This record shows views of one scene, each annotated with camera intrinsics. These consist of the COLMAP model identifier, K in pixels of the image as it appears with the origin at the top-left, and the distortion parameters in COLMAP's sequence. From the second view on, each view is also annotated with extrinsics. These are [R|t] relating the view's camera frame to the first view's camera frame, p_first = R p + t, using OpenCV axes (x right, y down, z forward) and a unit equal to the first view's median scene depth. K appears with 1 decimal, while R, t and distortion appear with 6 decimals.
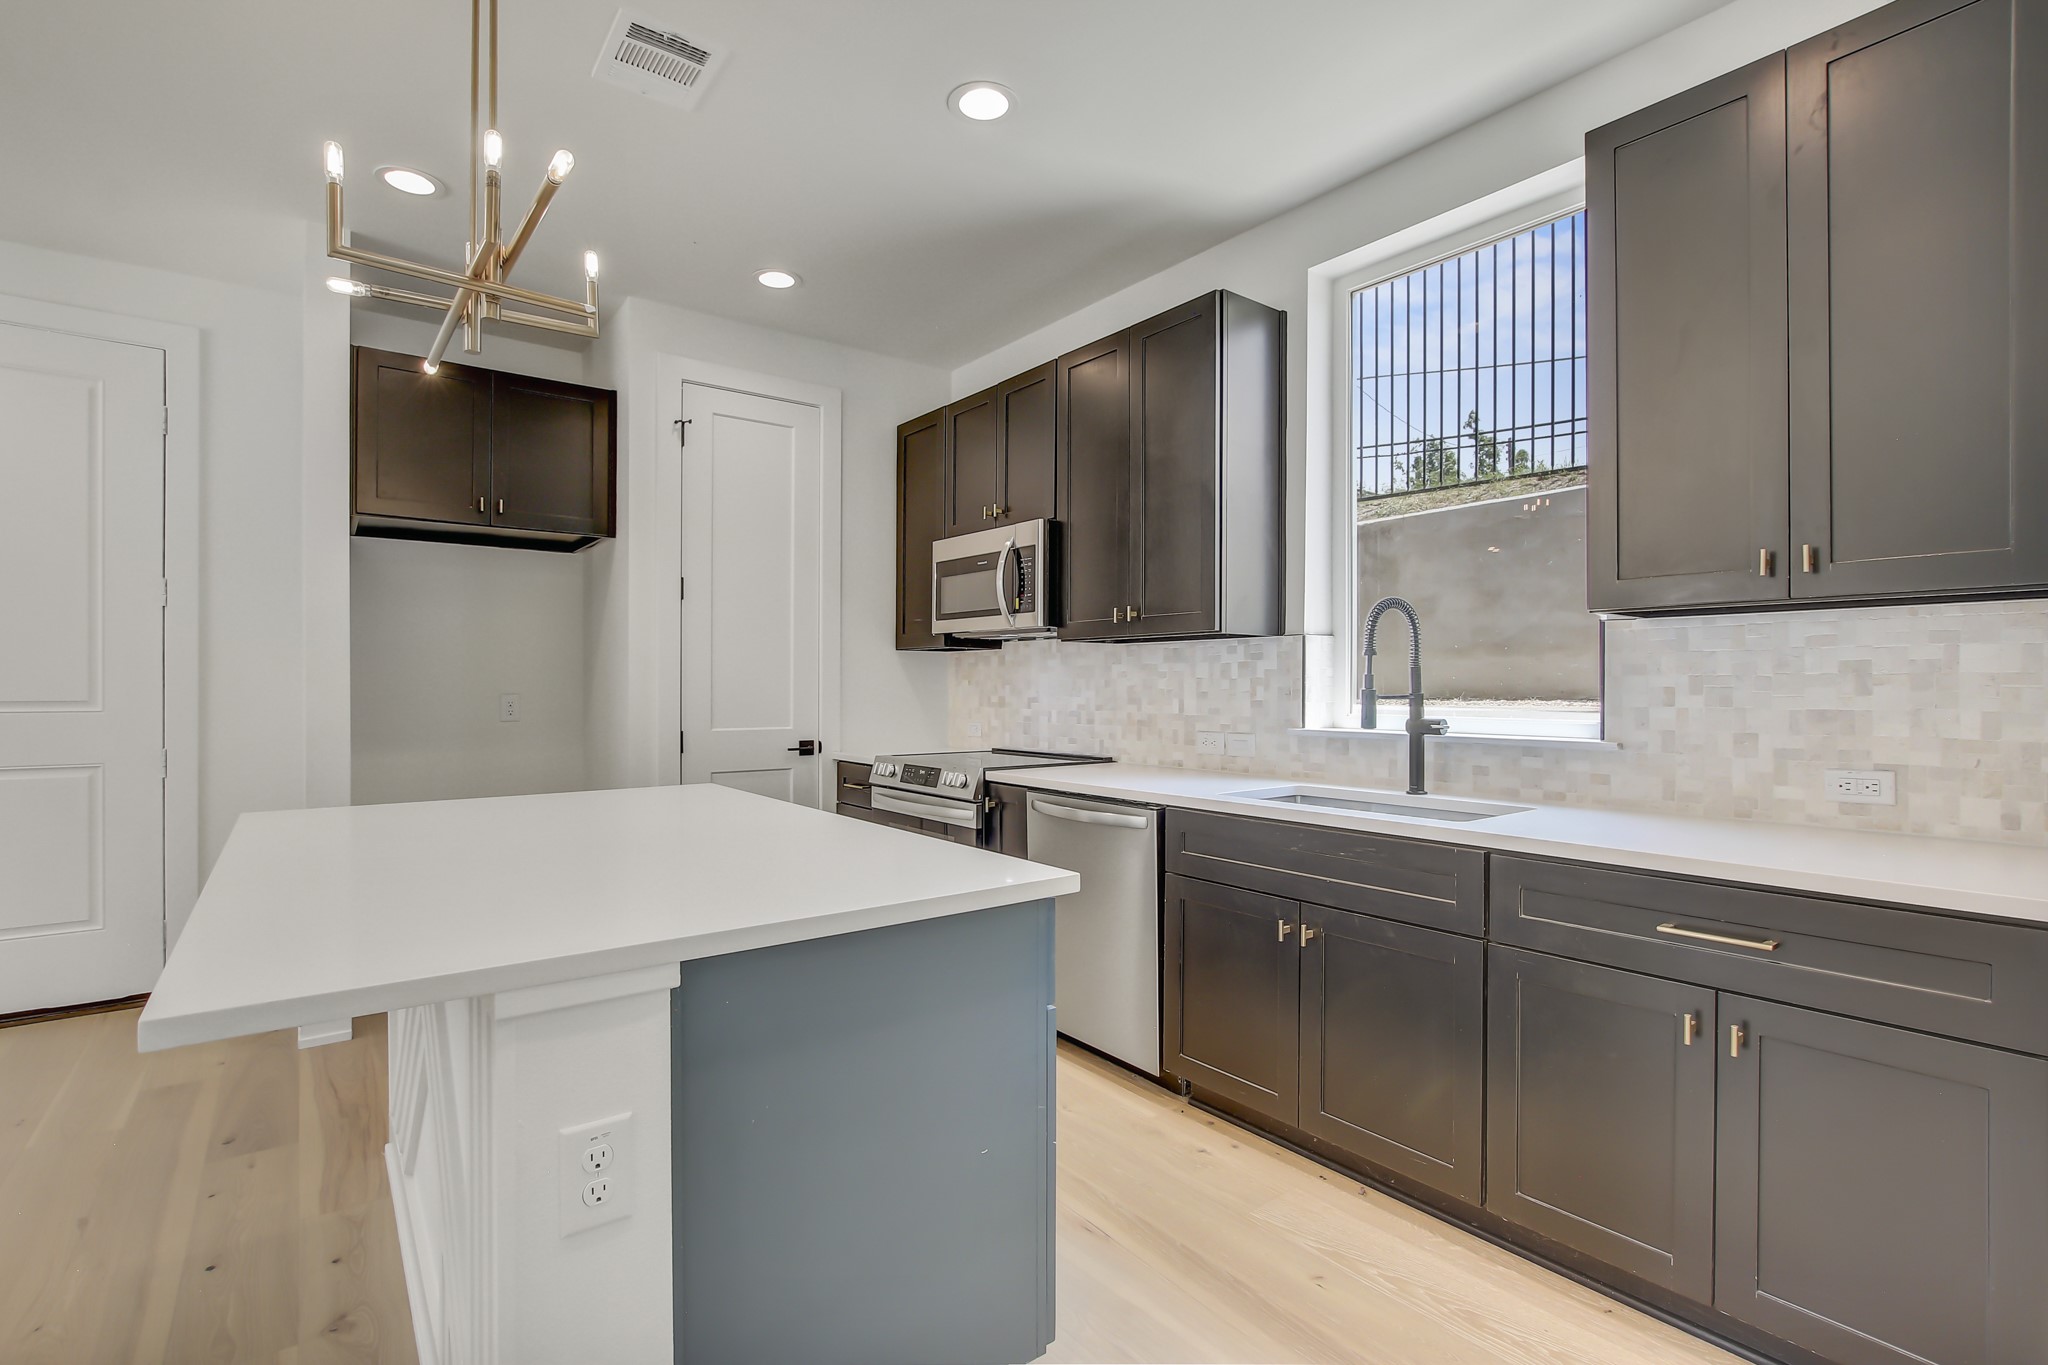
lens RADIAL K [[951.5, 0, 1021.3], [0, 951.5, 693.2], [0, 0, 1]] dist [-0.014615, 0.002469]
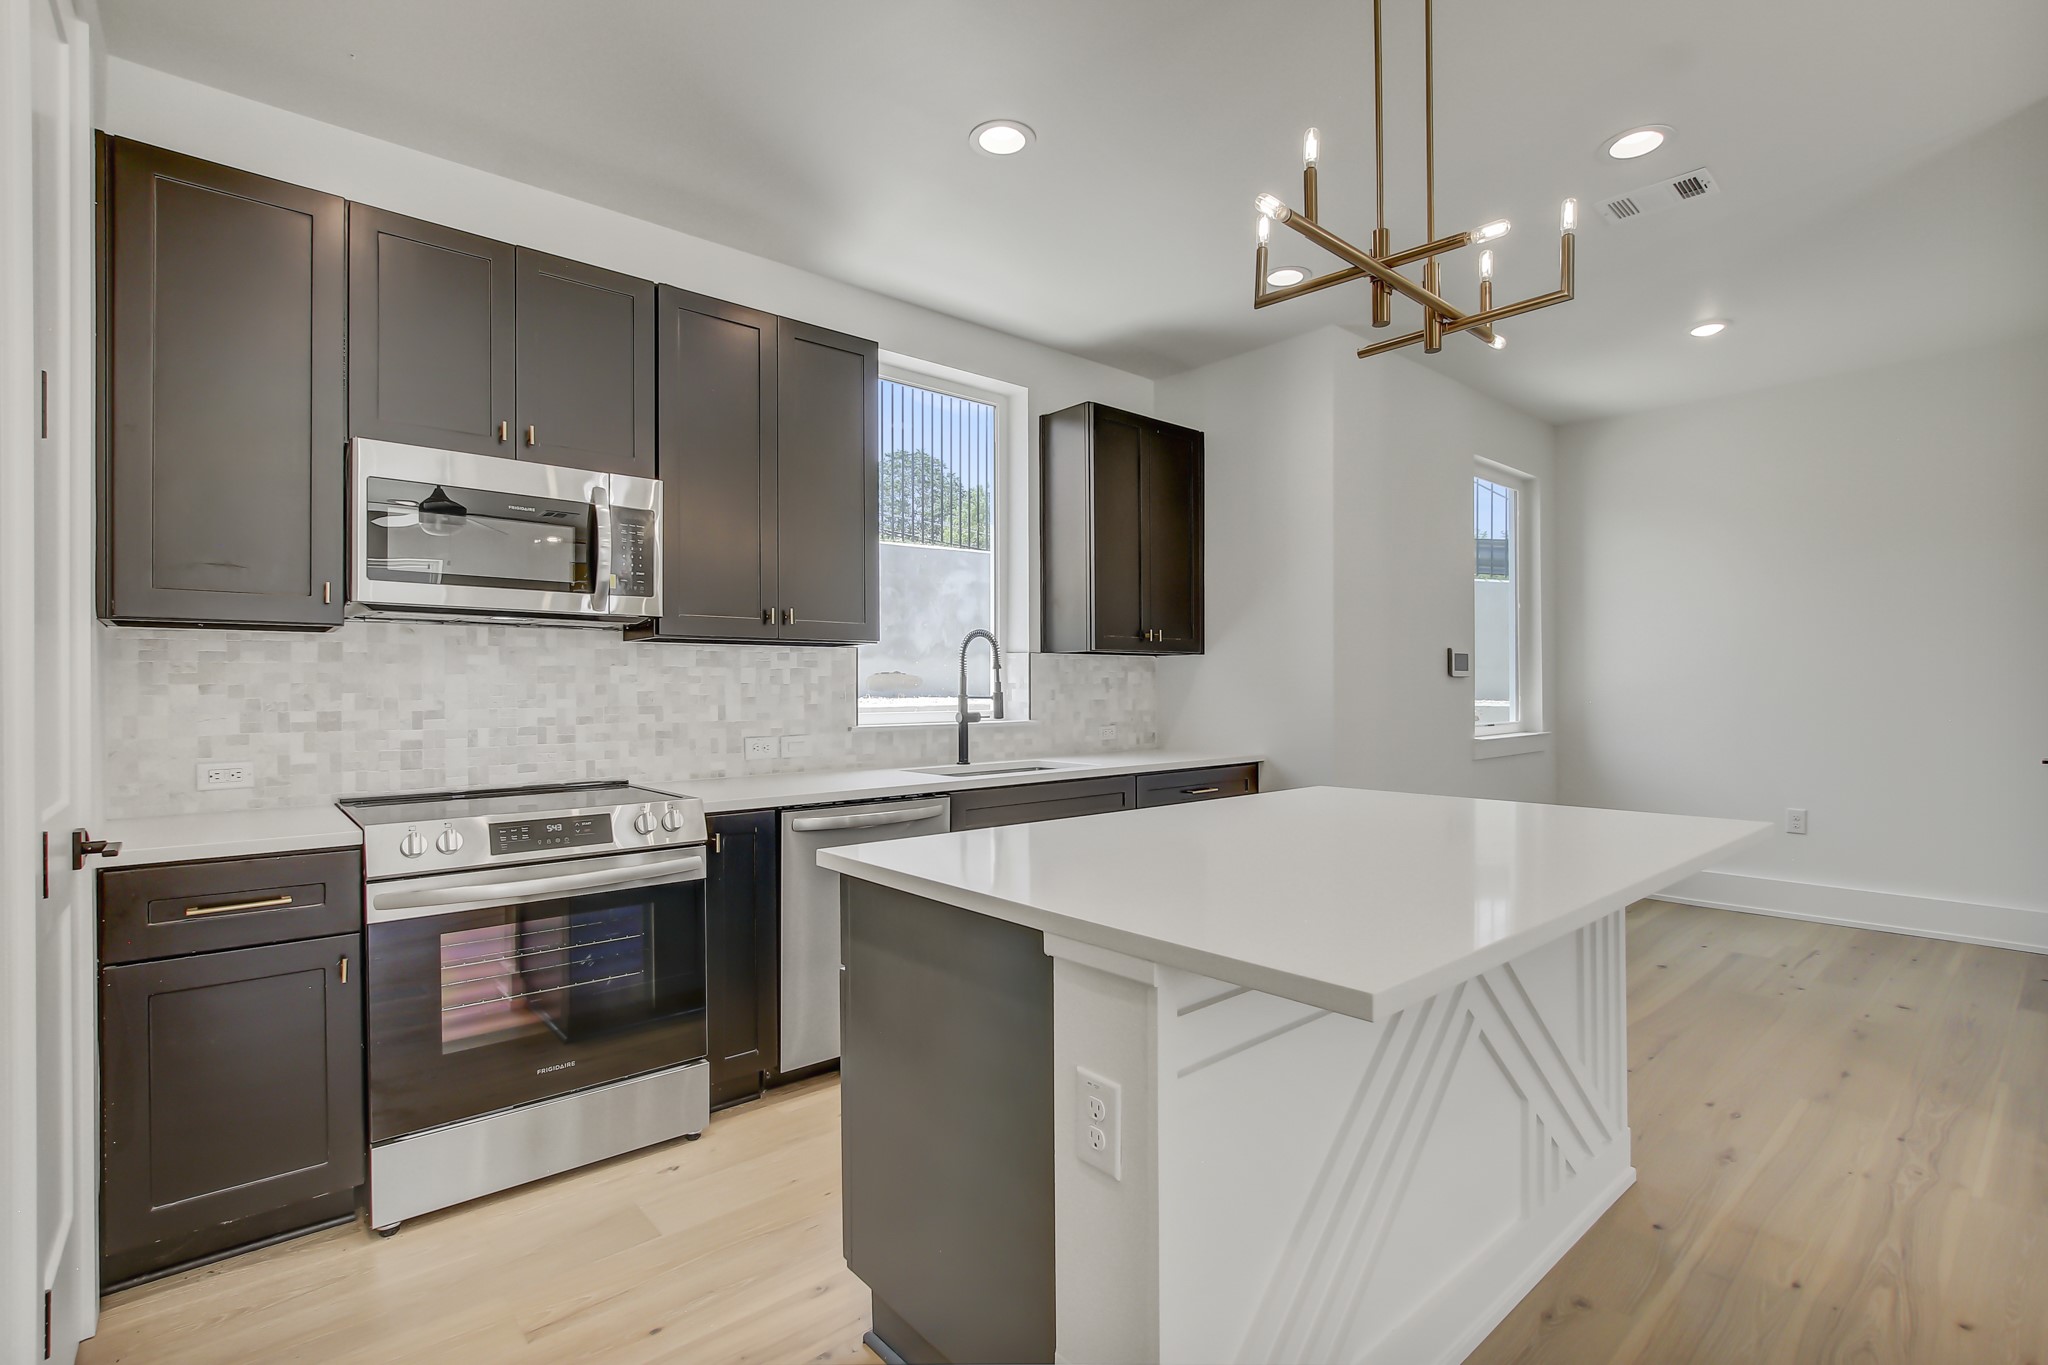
lens RADIAL K [[951.5, 0, 1037.9], [0, 951.5, 684.4], [0, 0, 1]] dist [-0.014615, 0.002469]
pose [[-0.071778, 0.007164, 0.997395, -0.831022], [0.015829, 0.999856, -0.006042, -0.004295], [-0.997295, 0.015354, -0.071881, 0.782867]]
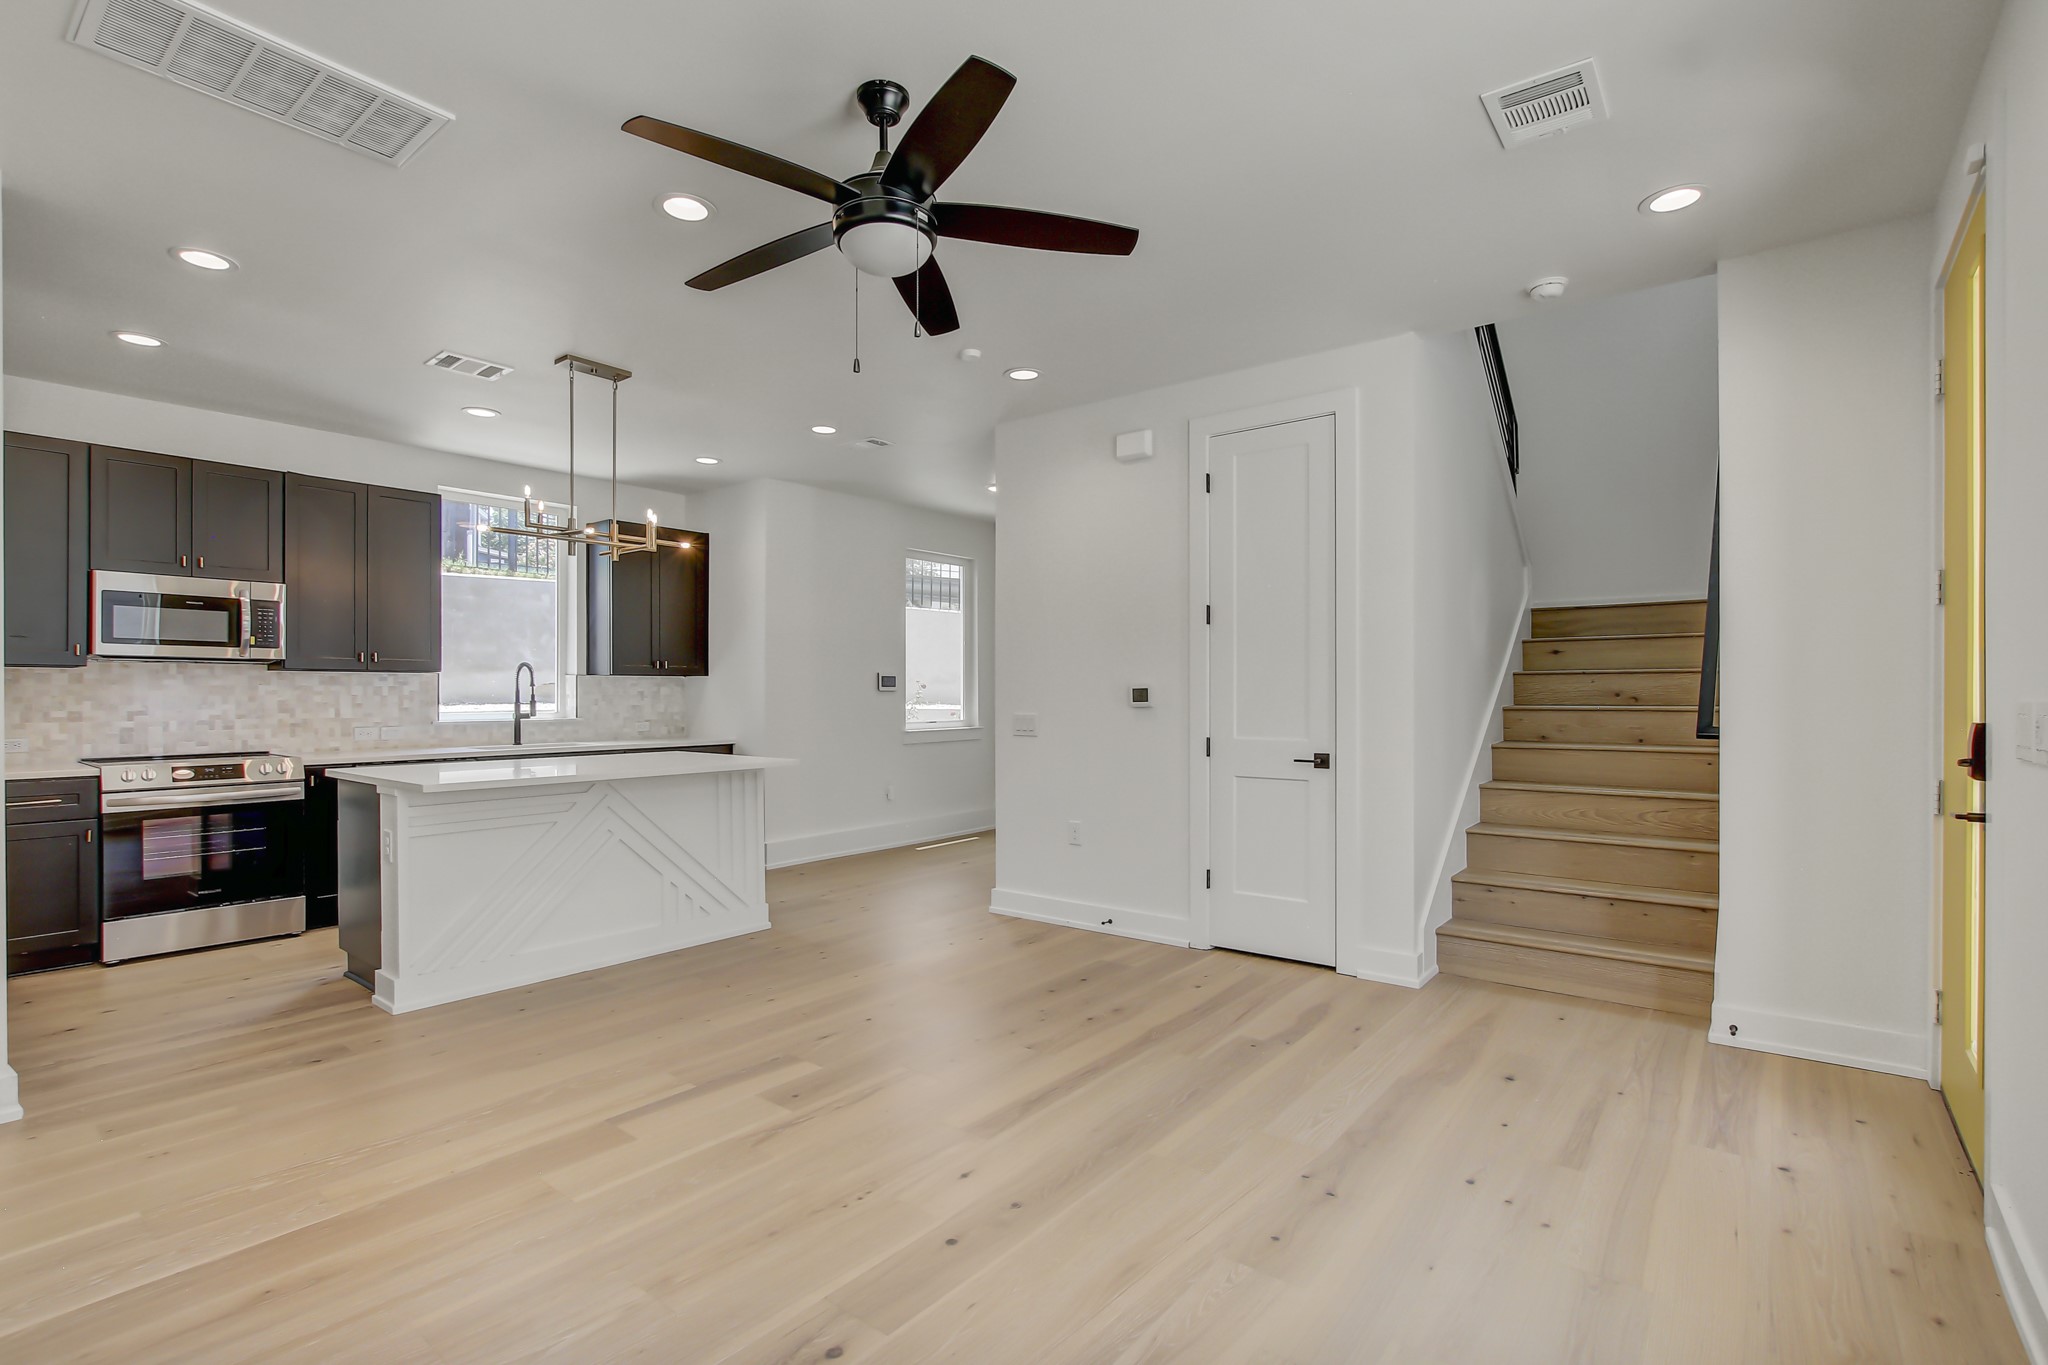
lens RADIAL K [[951.5, 0, 1026.6], [0, 951.5, 689.6], [0, 0, 1]] dist [-0.014615, 0.002469]
pose [[-0.248740, 0.006794, 0.968546, -1.719749], [0.013127, 0.999907, -0.003643, -0.004335], [-0.968481, 0.011808, -0.248806, 0.285012]]
